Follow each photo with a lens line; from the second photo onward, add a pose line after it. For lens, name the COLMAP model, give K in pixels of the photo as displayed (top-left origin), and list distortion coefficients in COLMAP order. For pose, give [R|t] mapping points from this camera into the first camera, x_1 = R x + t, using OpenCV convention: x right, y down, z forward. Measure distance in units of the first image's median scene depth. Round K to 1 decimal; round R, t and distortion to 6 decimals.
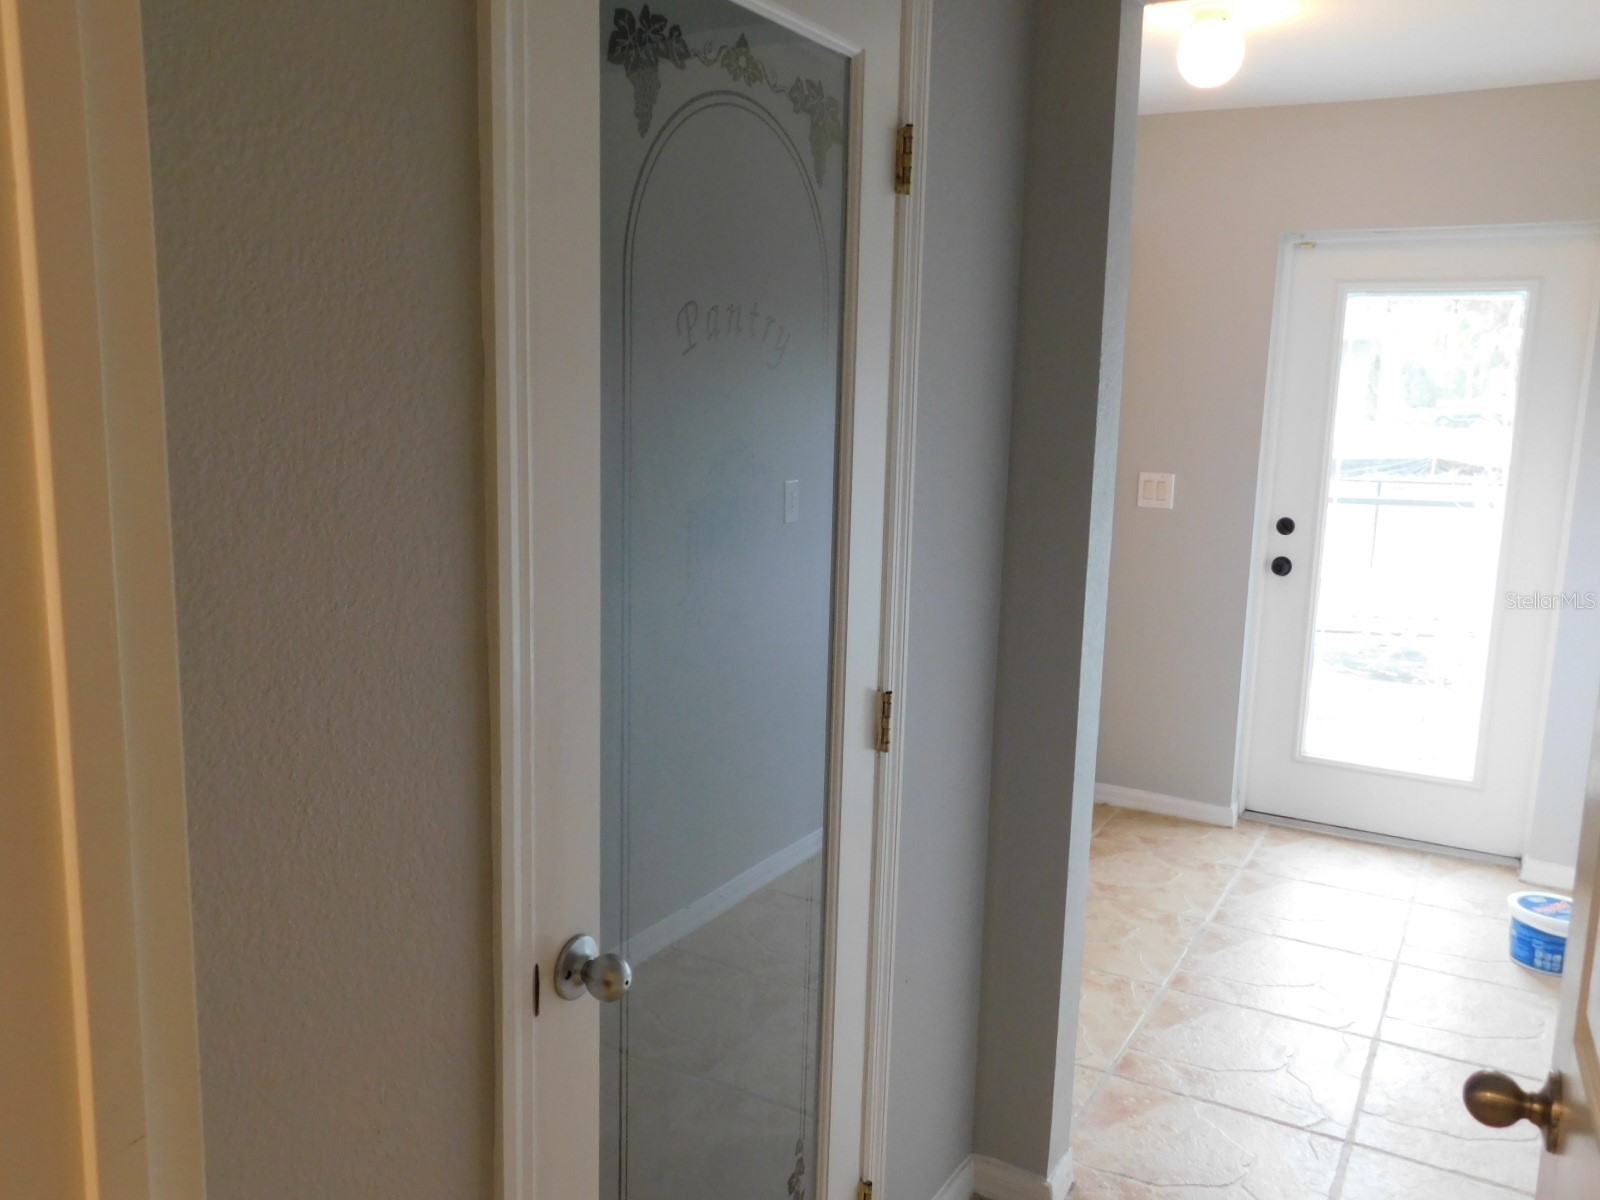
lens RADIAL K [[1304.0, 0, 797.3], [0, 1304.0, 596.6], [0, 0, 1]] dist [-0.002824, 0.029603]
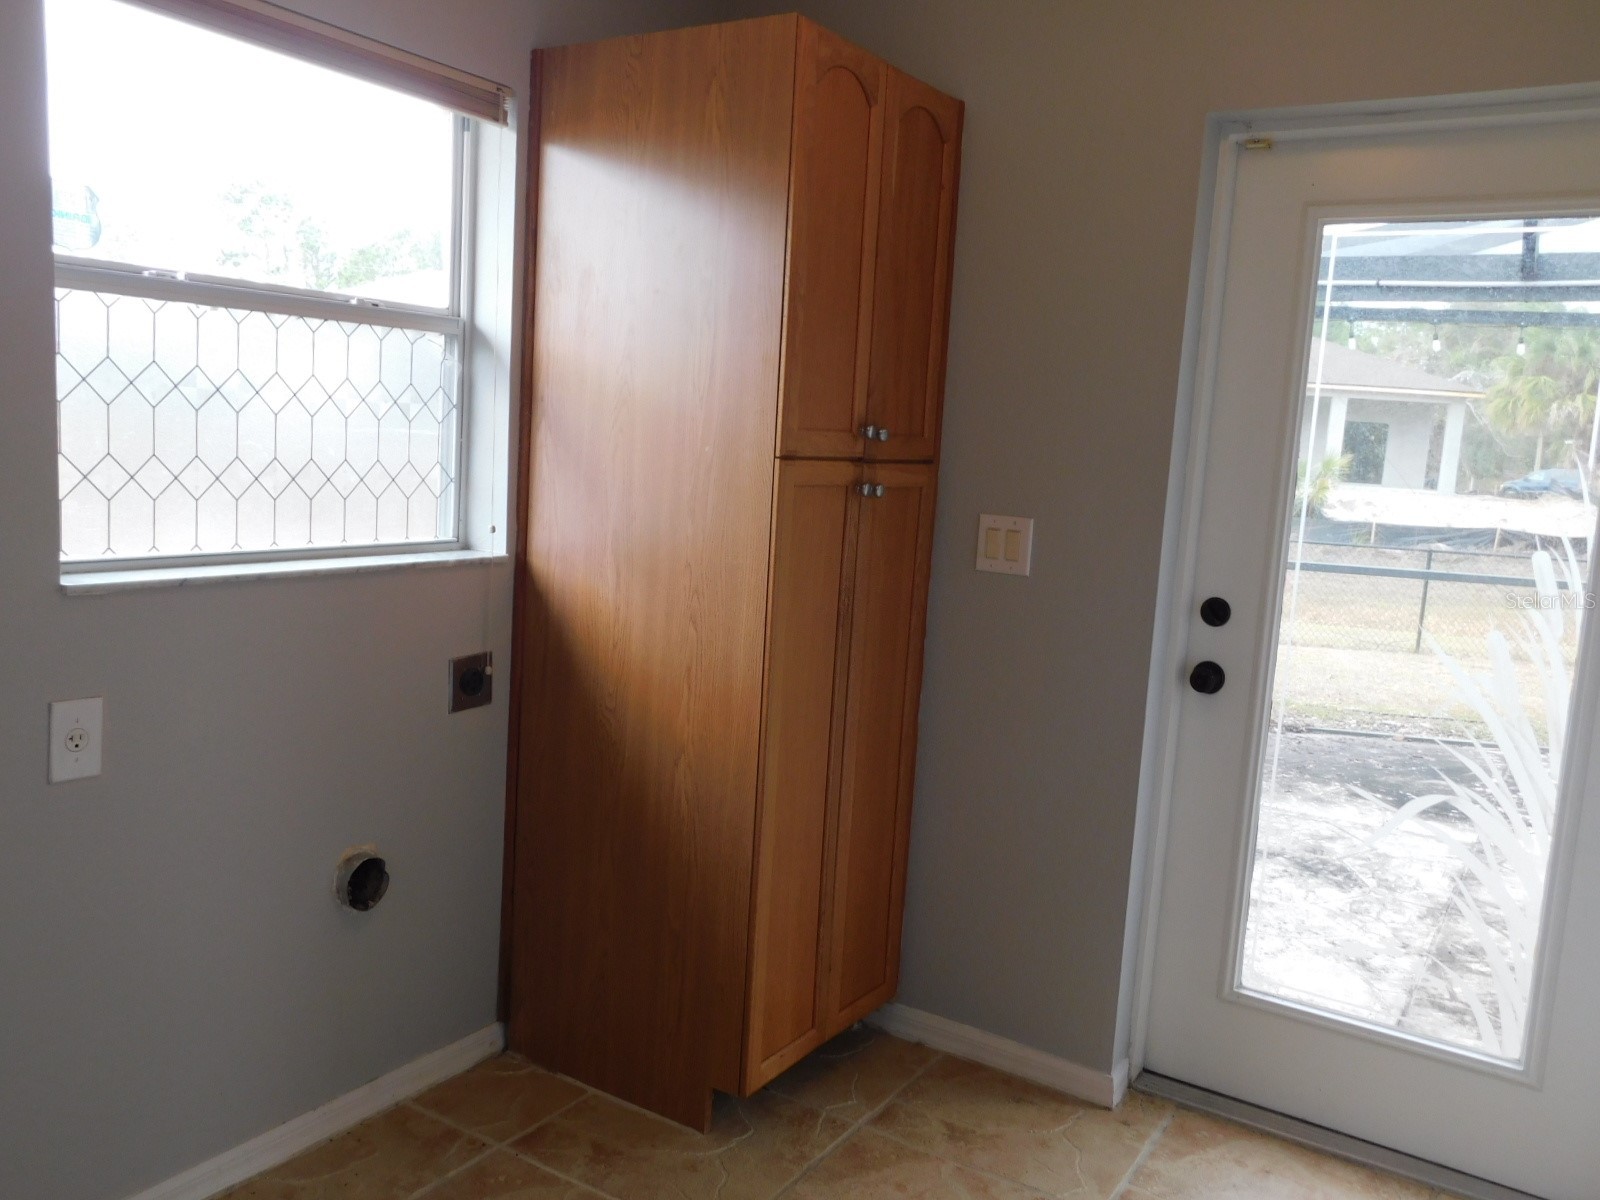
lens RADIAL K [[1304.0, 0, 803.8], [0, 1304.0, 602.8], [0, 0, 1]] dist [-0.002824, 0.029603]
pose [[0.998608, 0.038270, -0.036298, 0.204063], [-0.039475, 0.998674, -0.033059, -0.030049], [0.034985, 0.034446, 0.998794, 0.385932]]
